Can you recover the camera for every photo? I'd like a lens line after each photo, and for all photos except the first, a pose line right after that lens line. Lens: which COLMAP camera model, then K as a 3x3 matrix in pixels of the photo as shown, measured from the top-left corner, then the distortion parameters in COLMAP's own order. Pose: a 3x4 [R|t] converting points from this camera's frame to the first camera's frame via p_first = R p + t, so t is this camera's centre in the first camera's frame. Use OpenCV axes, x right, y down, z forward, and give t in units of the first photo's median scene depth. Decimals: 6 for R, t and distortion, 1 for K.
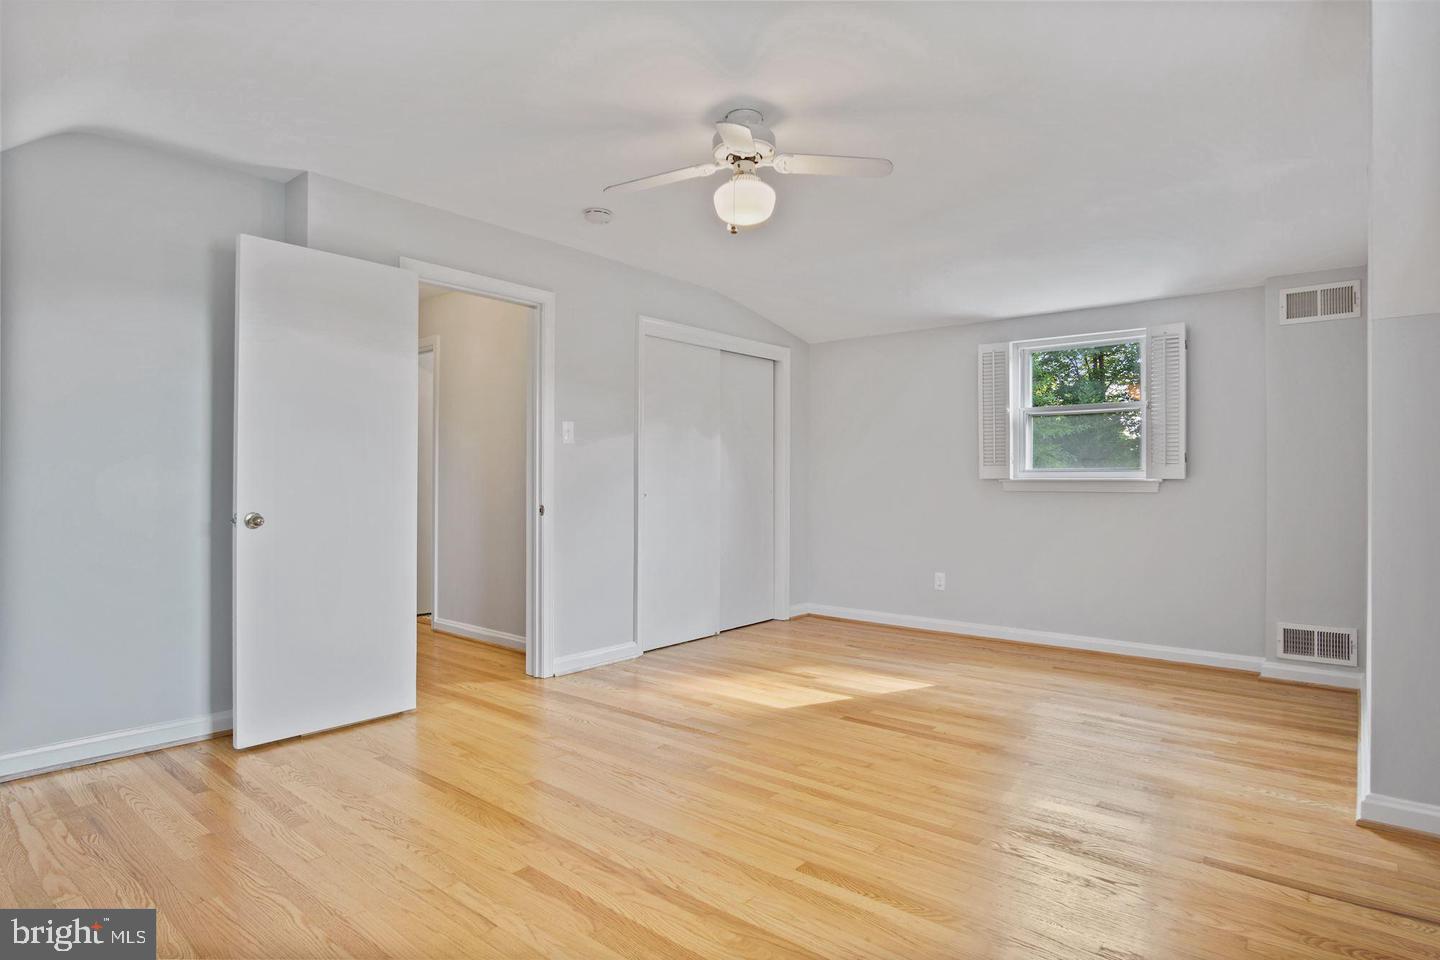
lens RADIAL K [[716.0, 0, 720.0], [0, 716.0, 480.0], [0, 0, 1]] dist [-0.021911, 0.000069]
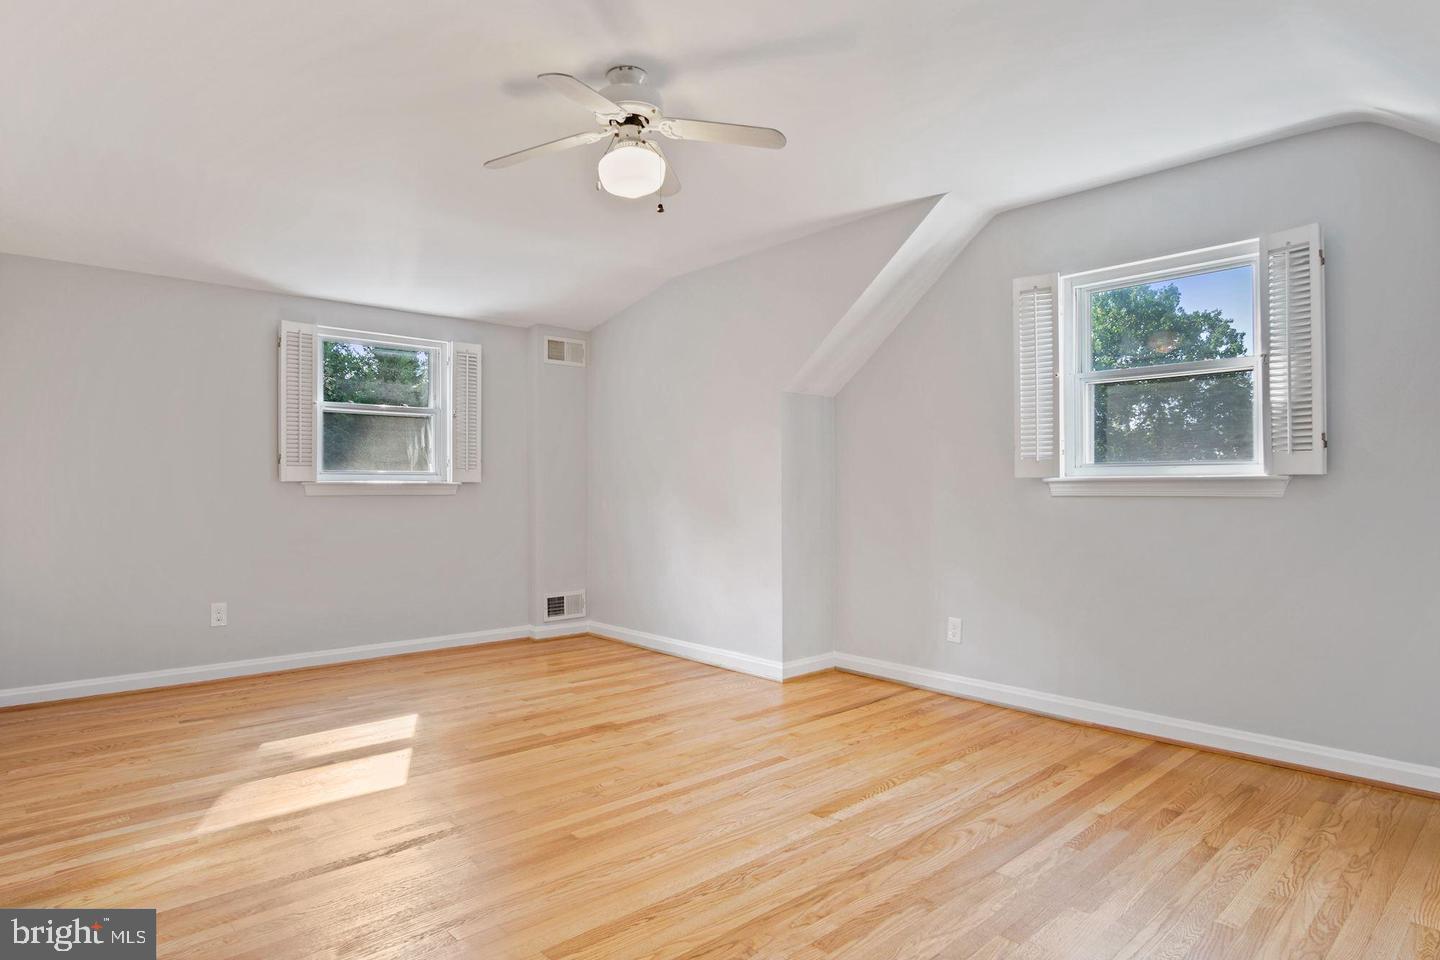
lens RADIAL K [[771.0, 0, 720.0], [0, 771.0, 480.0], [0, 0, 1]] dist [-0.031812, -0.000972]
pose [[0.199955, 0.004041, 0.979797, -0.720543], [0.000420, 0.999991, -0.004210, 0.000754], [-0.979805, 0.001253, 0.199951, 0.569466]]
